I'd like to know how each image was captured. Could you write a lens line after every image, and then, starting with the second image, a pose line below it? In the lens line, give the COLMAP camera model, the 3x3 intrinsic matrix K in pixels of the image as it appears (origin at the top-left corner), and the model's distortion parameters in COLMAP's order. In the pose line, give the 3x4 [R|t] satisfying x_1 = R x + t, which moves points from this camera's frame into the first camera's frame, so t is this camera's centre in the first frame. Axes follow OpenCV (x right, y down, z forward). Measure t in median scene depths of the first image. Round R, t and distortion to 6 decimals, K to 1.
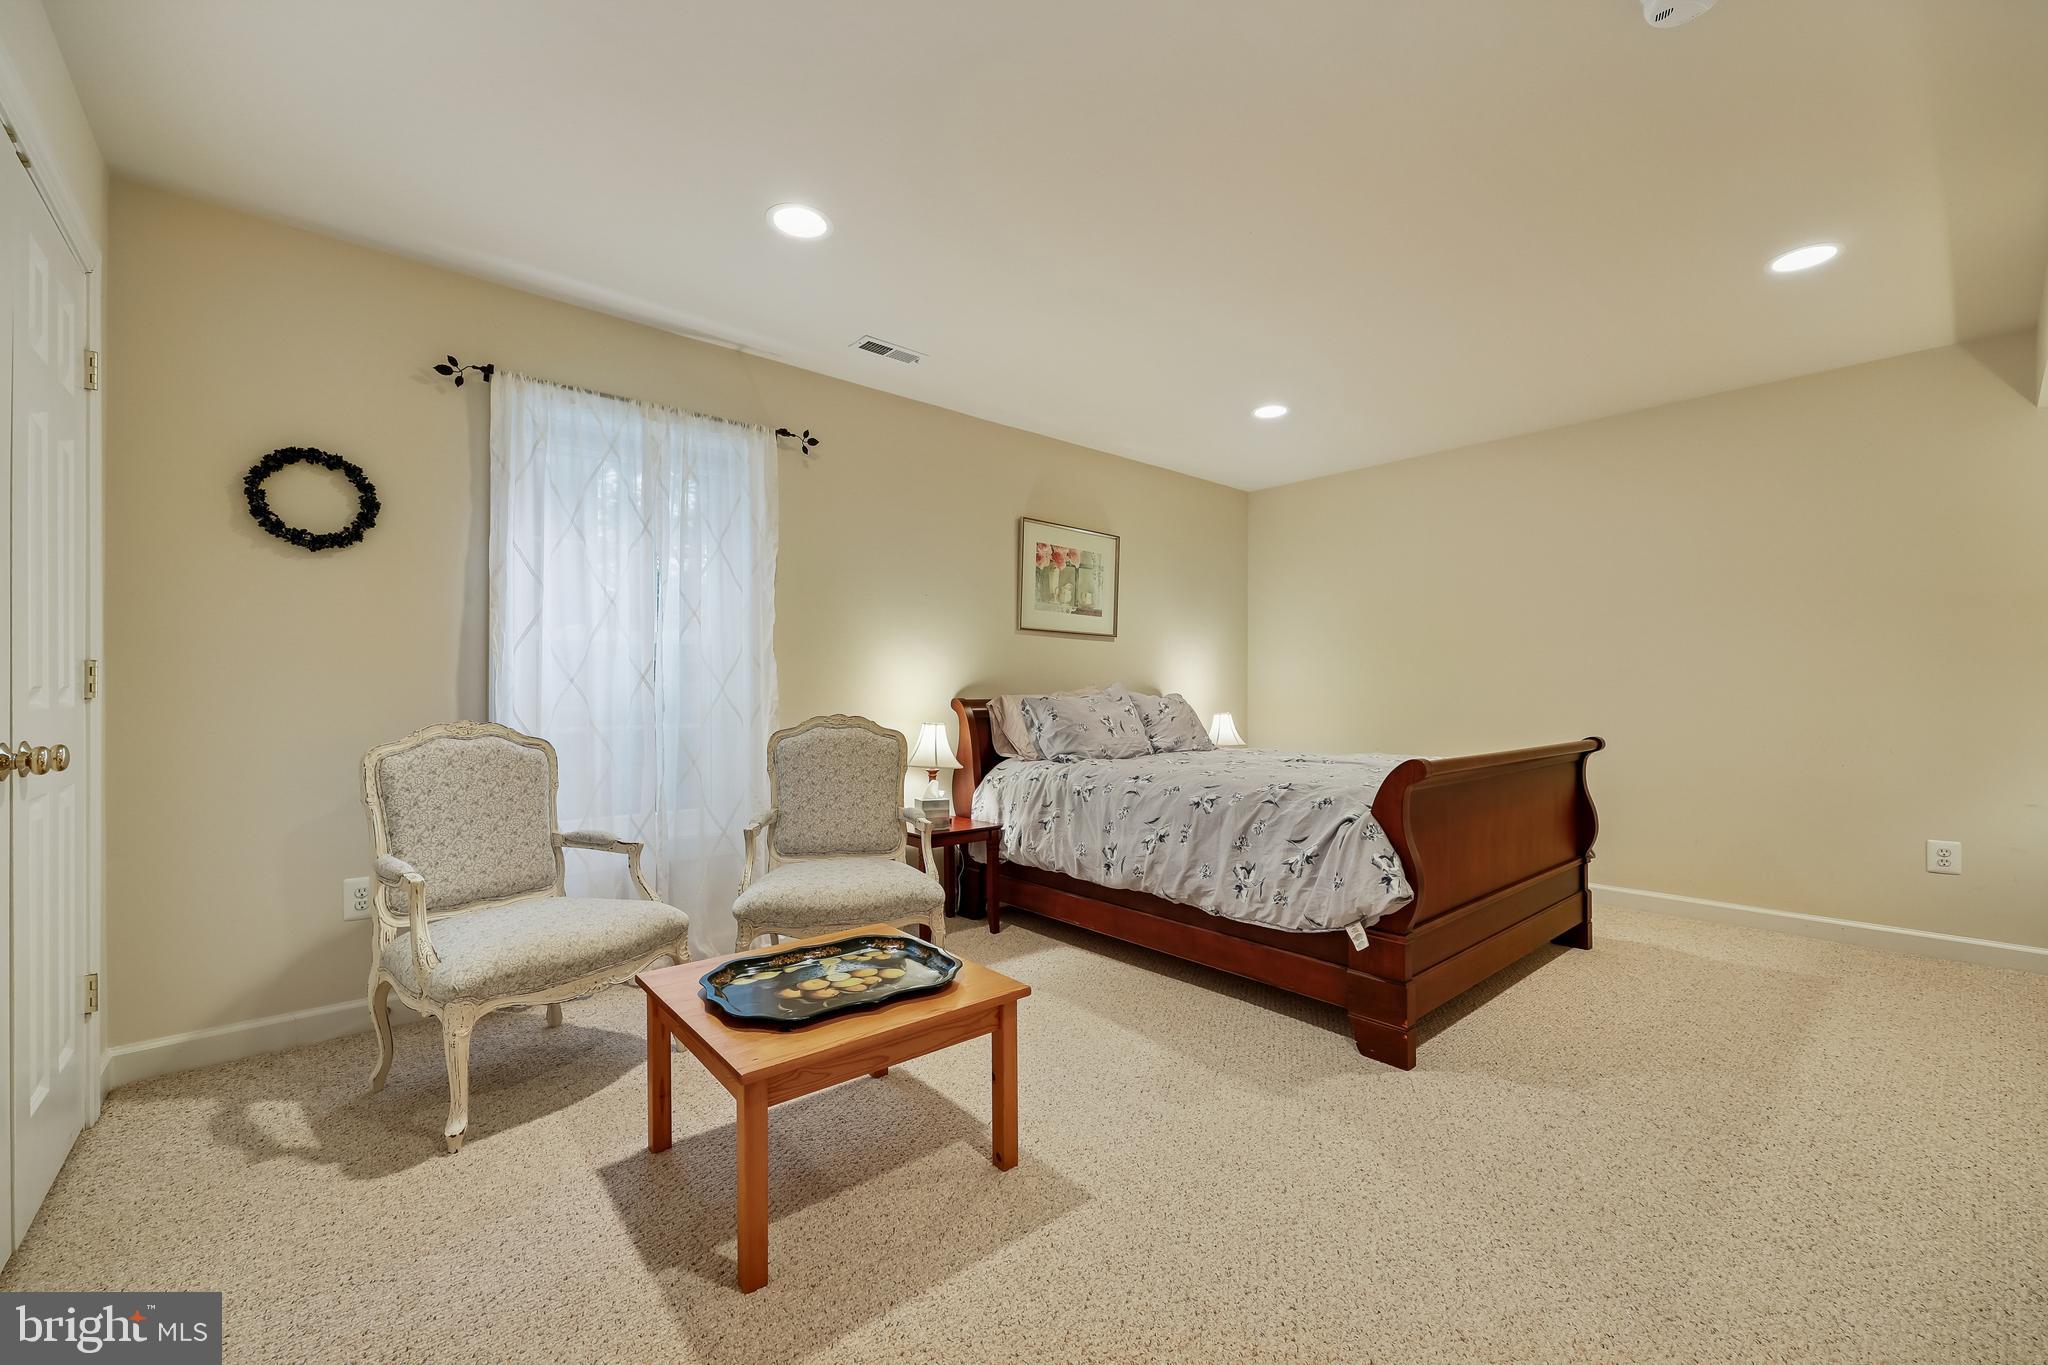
lens RADIAL K [[834.7, 0, 1030.5], [0, 834.7, 691.6], [0, 0, 1]] dist [-0.001233, 0.000041]
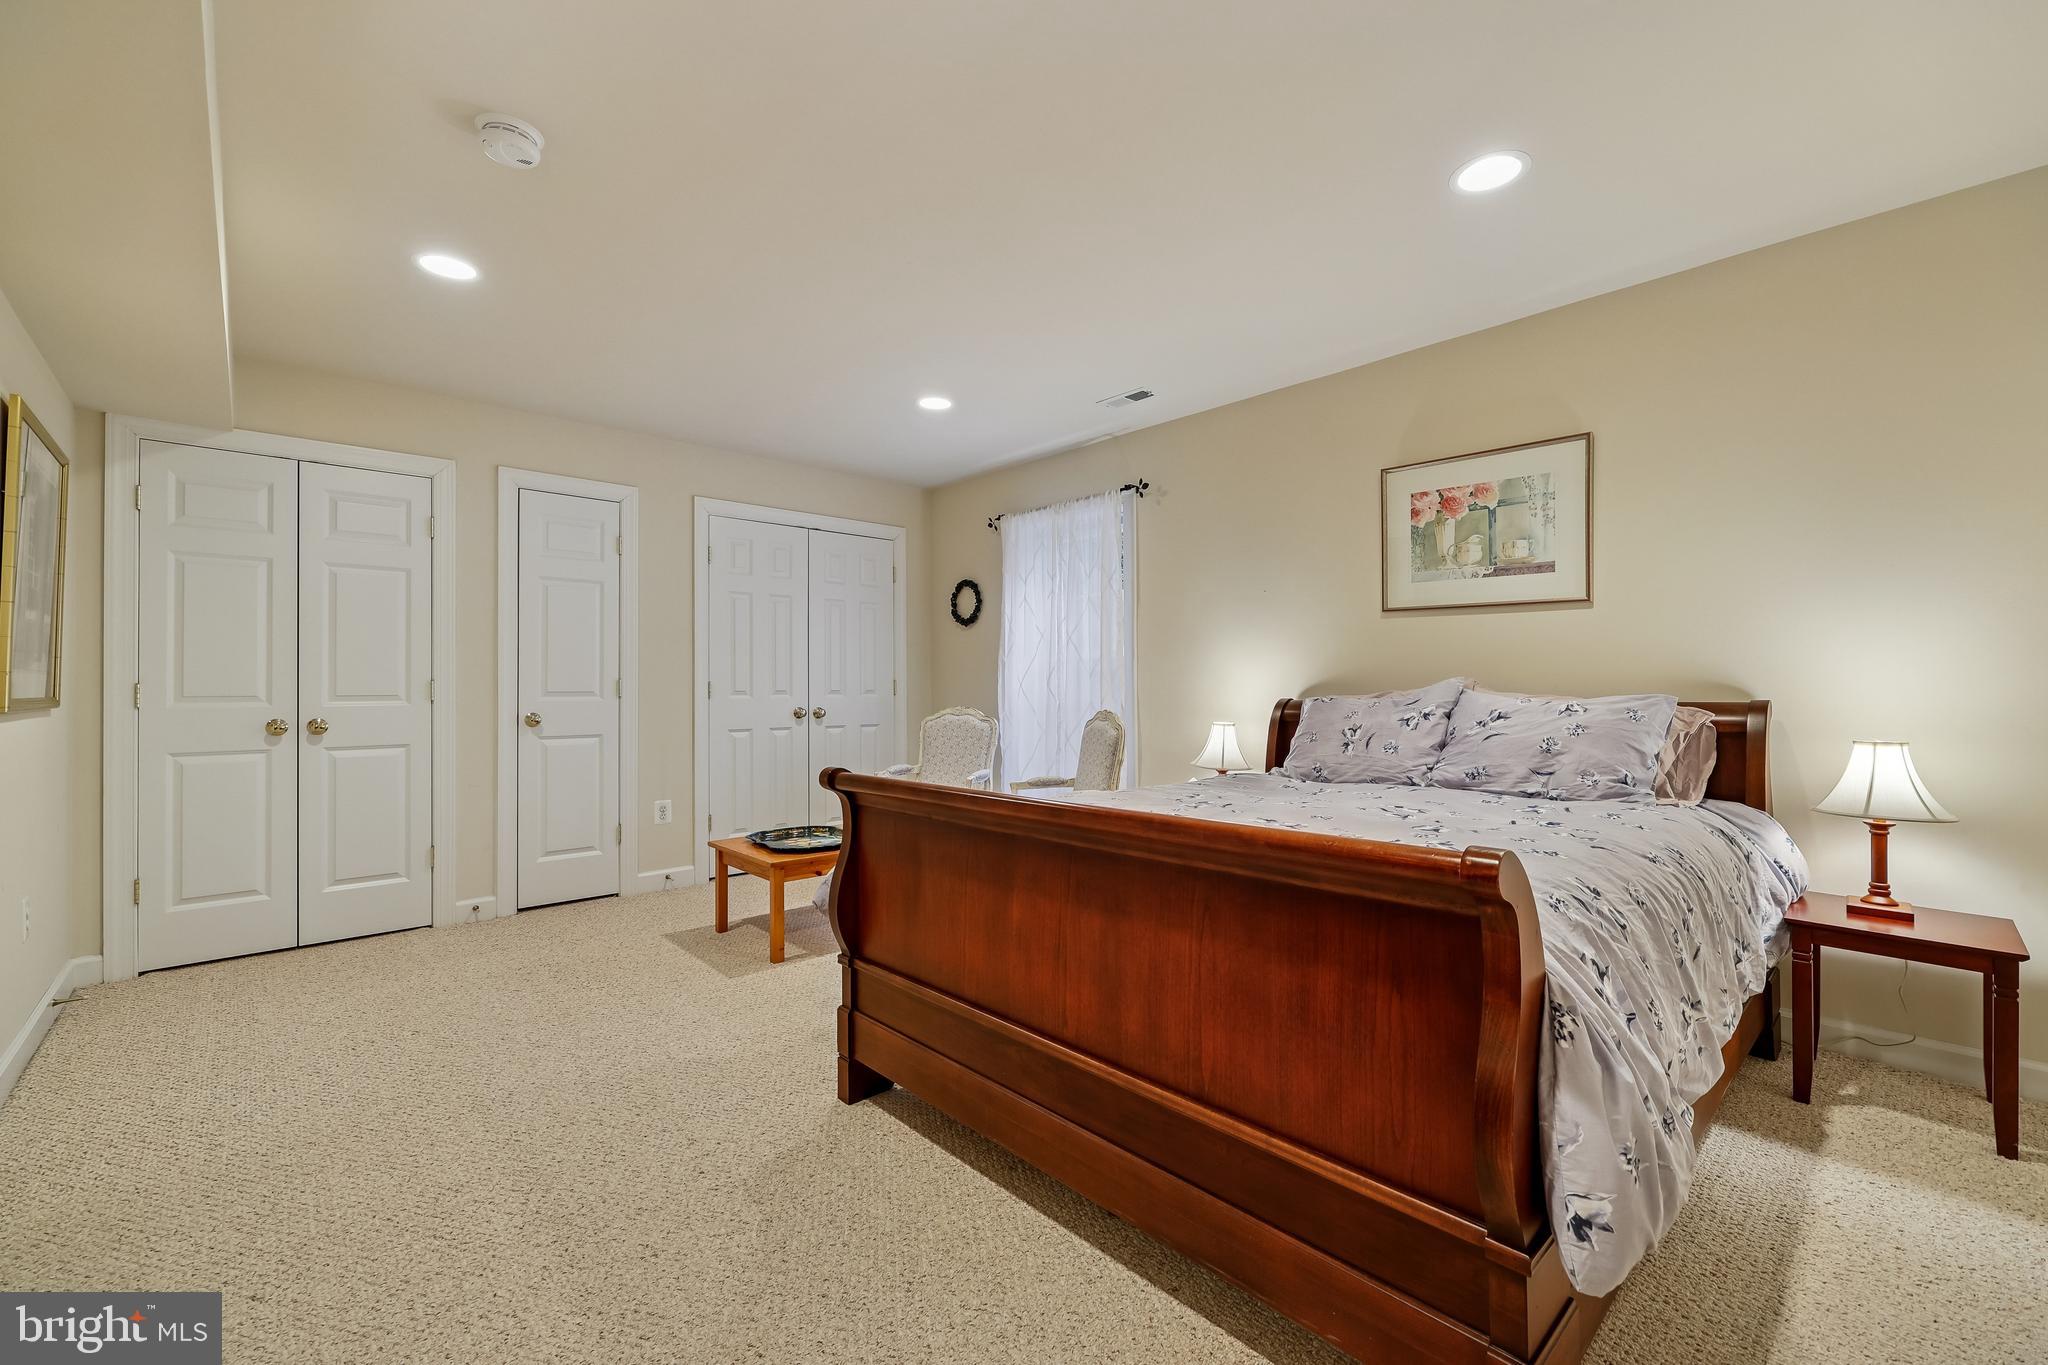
lens RADIAL K [[834.7, 0, 1034.8], [0, 834.7, 680.5], [0, 0, 1]] dist [-0.001233, 0.000041]
pose [[0.030673, -0.007103, -0.999504, 0.751293], [0.007401, 0.999949, -0.006879, -0.007277], [0.999502, -0.007187, 0.030724, 0.635978]]
